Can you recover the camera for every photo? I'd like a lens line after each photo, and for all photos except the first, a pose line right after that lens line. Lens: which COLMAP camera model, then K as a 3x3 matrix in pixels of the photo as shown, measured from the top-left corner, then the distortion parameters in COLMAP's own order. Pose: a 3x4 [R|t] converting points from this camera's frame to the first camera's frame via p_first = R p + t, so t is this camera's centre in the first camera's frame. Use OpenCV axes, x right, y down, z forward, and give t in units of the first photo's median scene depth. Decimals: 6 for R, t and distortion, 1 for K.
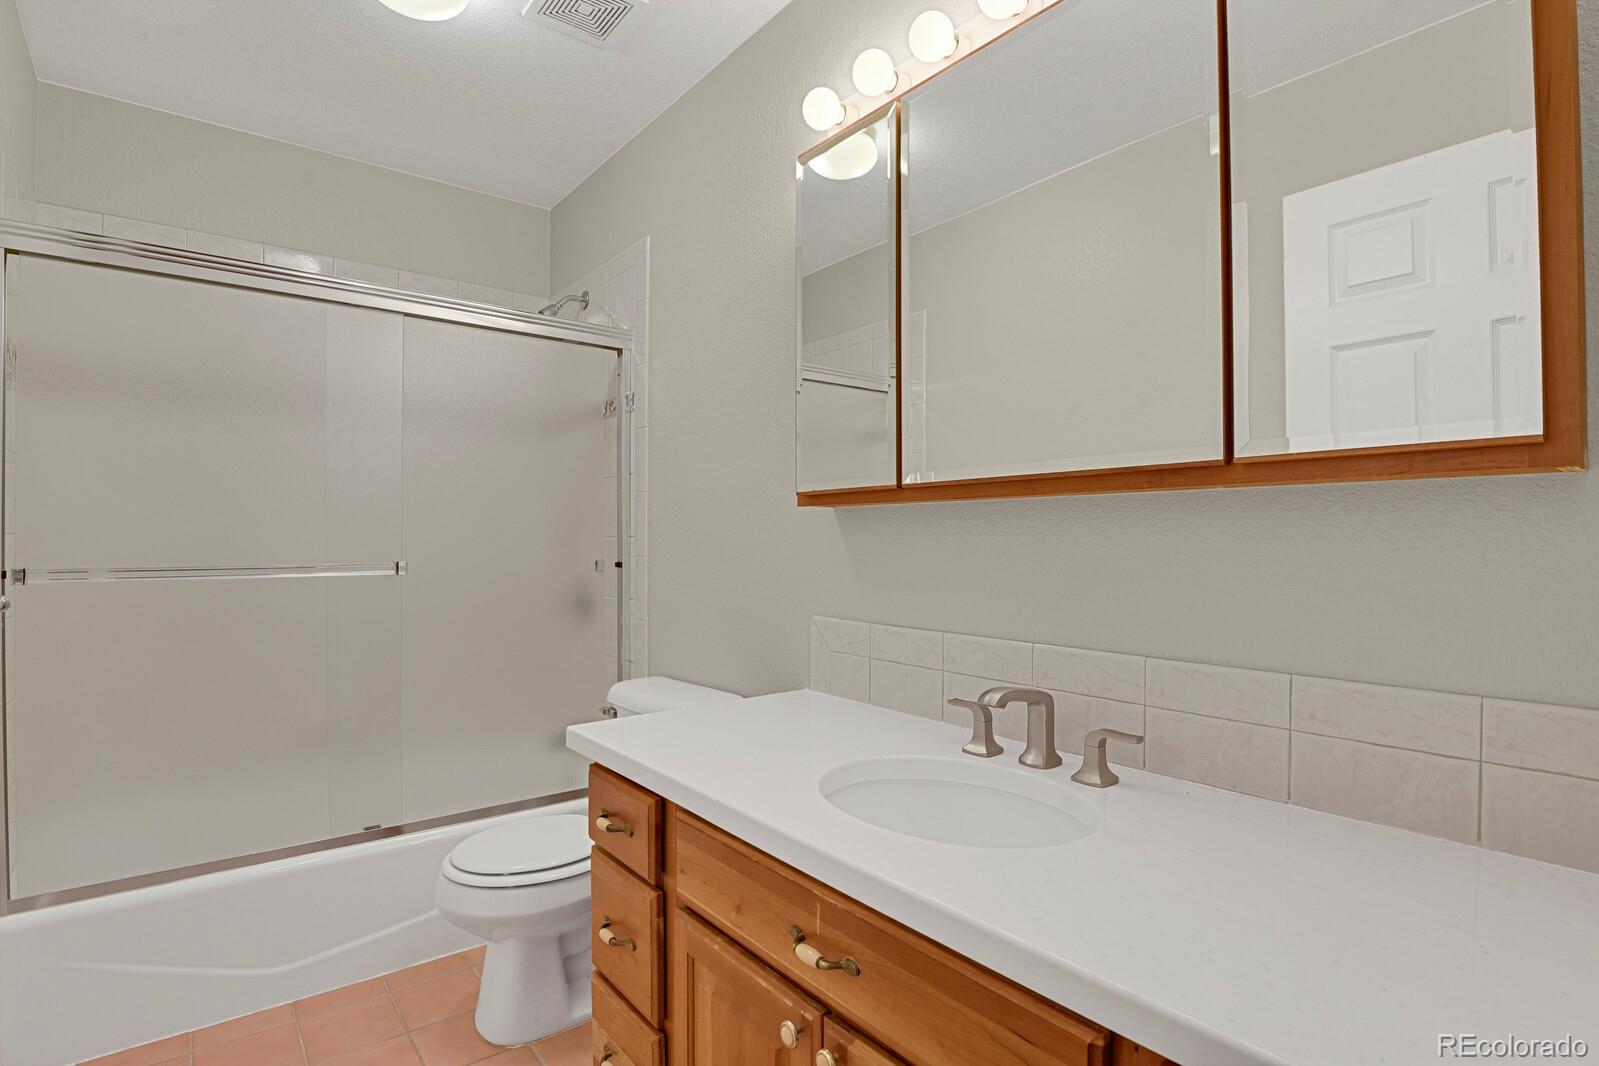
lens RADIAL K [[789.7, 0, 787.4], [0, 789.7, 537.2], [0, 0, 1]] dist [-0.024492, -0.004387]
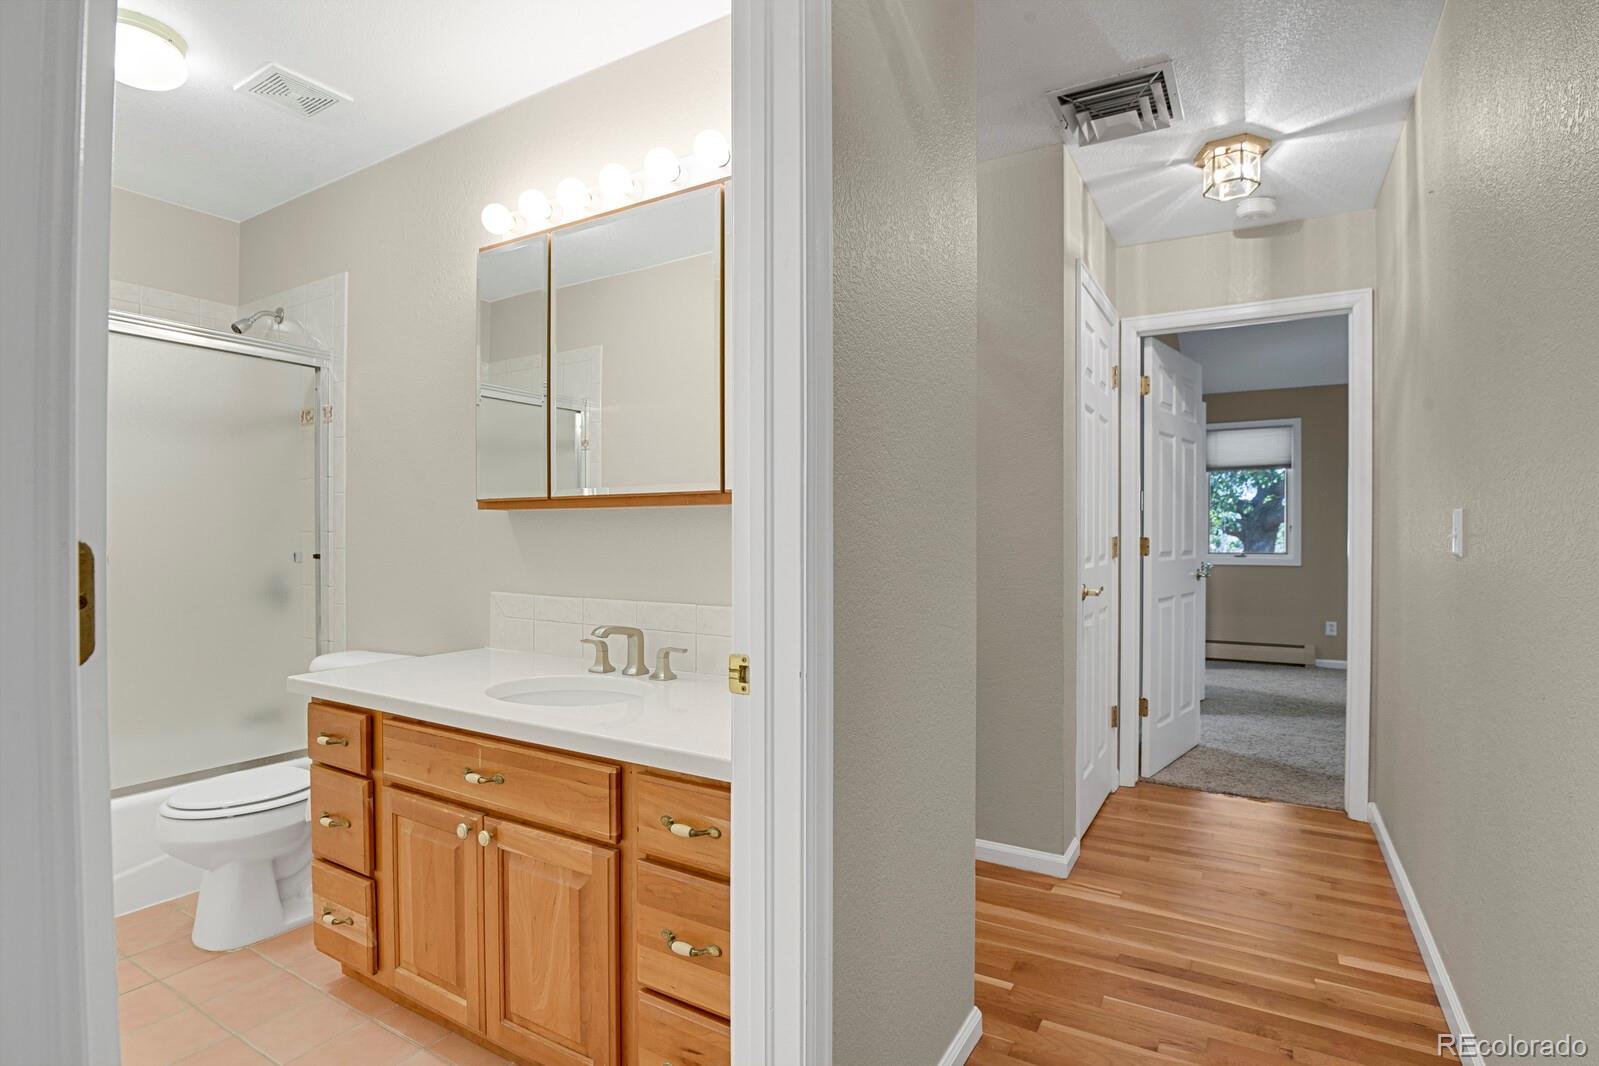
lens RADIAL K [[789.7, 0, 807.1], [0, 789.7, 538.8], [0, 0, 1]] dist [-0.024492, -0.004387]
pose [[0.928945, -0.001928, 0.370212, 0.050110], [-0.001425, 0.999960, 0.008782, -0.001913], [-0.370215, -0.008685, 0.928906, -0.600356]]
